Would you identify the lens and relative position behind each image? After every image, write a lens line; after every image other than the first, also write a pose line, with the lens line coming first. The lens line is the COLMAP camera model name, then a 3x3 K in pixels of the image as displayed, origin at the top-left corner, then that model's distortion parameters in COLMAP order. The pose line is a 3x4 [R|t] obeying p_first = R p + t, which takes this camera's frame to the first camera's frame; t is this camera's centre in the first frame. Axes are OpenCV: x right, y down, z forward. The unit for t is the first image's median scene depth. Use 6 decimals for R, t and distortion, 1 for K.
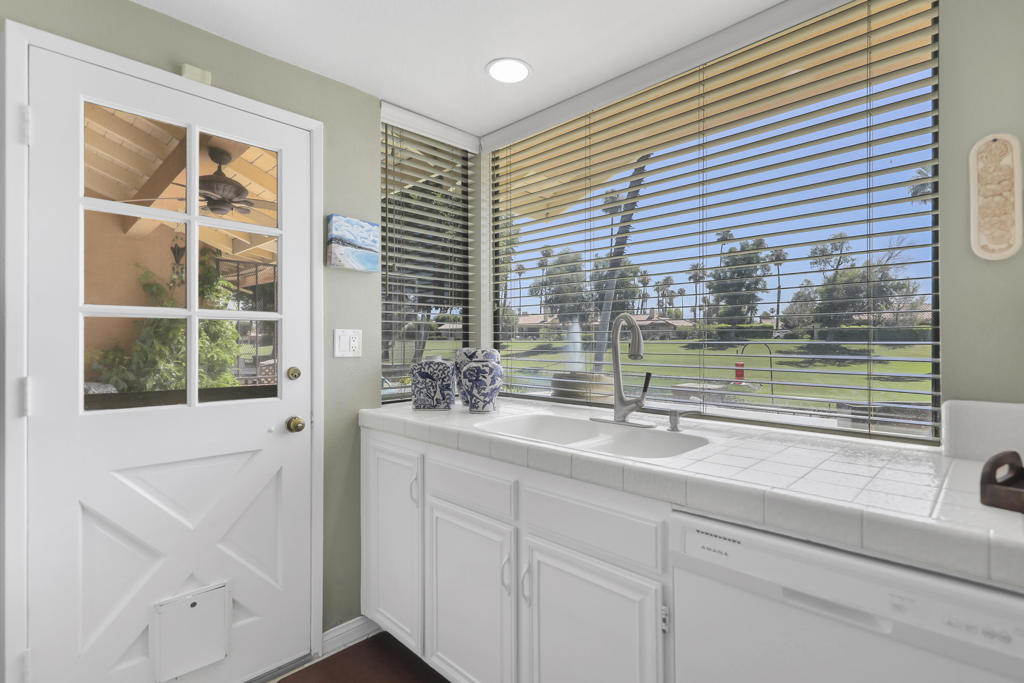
lens RADIAL K [[500.4, 0, 501.3], [0, 500.4, 338.8], [0, 0, 1]] dist [-0.004399, -0.000459]
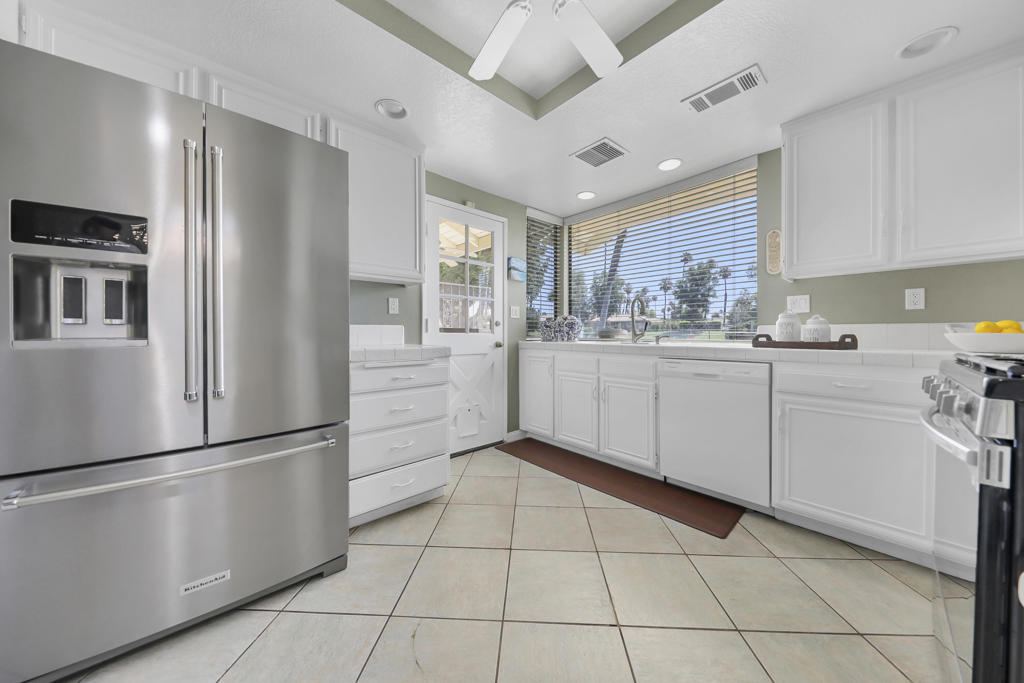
lens RADIAL K [[351.1, 0, 513.3], [0, 351.1, 334.9], [0, 0, 1]] dist [0.000297, 0.000035]
pose [[0.999331, -0.001340, -0.036549, -0.198253], [0.001654, 0.999962, 0.008575, 0.078414], [0.036536, -0.008630, 0.999295, -0.497263]]
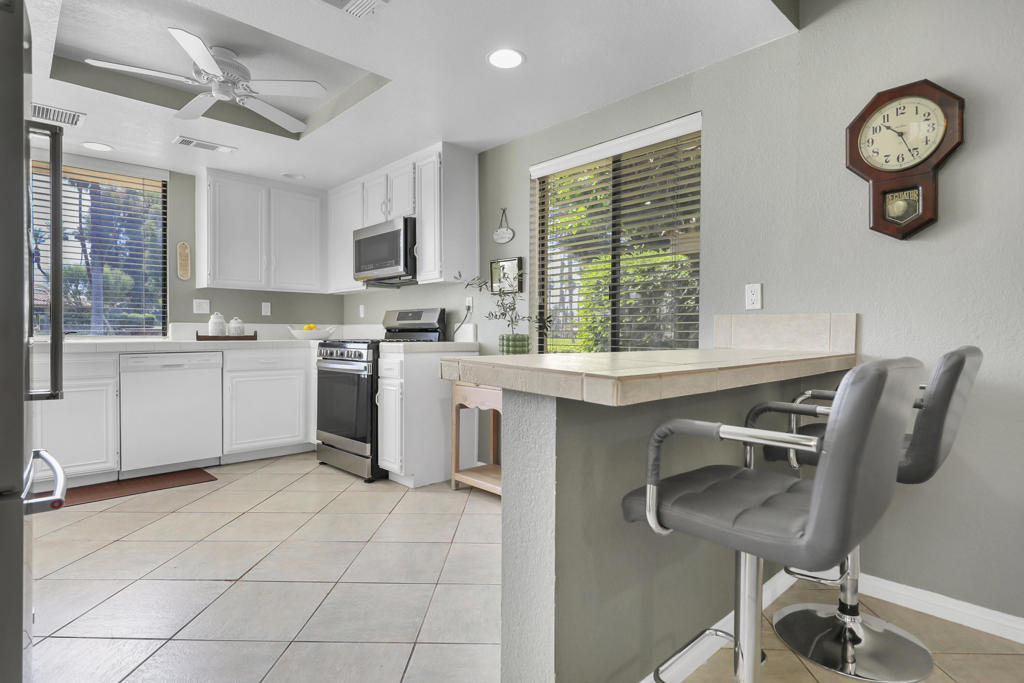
lens RADIAL K [[539.9, 0, 495.1], [0, 539.9, 345.3], [0, 0, 1]] dist [0.000657, -0.000196]
pose [[0.060516, -0.027630, 0.997785, -1.169373], [-0.008935, 0.999562, 0.028221, 0.075671], [-0.998127, -0.010623, 0.060243, -0.620494]]
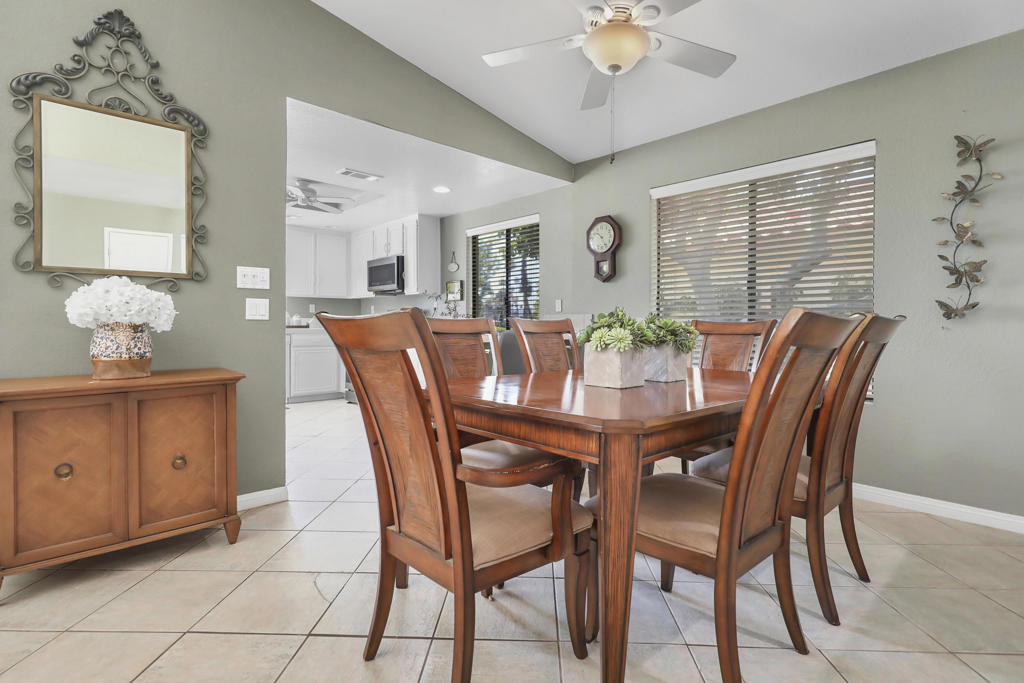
lens RADIAL K [[511.0, 0, 498.7], [0, 511.0, 337.9], [0, 0, 1]] dist [0.000223, -0.000191]
pose [[0.064683, -0.028248, 0.997506, -1.999633], [-0.008600, 0.999546, 0.028864, 0.079883], [-0.997869, -0.010446, 0.064411, -0.890414]]
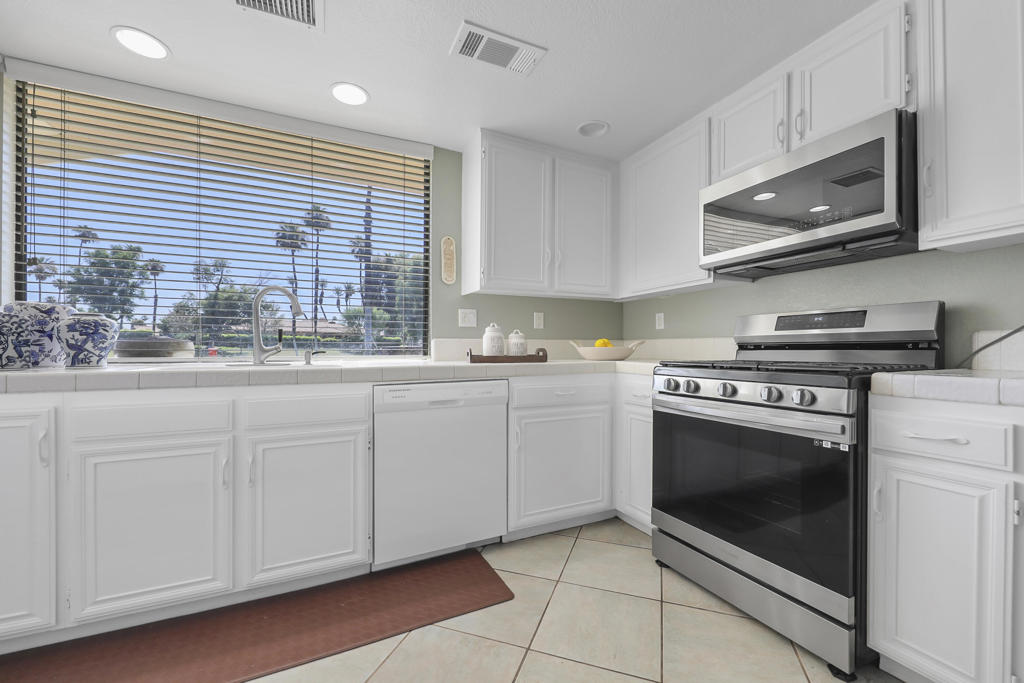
lens RADIAL K [[390.6, 0, 529.1], [0, 390.6, 348.5], [0, 0, 1]] dist [0.009750, 0.000038]
pose [[0.299240, -0.004713, 0.954166, -0.400507], [-0.002794, 0.999979, 0.005815, 0.079746], [-0.954174, -0.004406, 0.299220, -0.025551]]
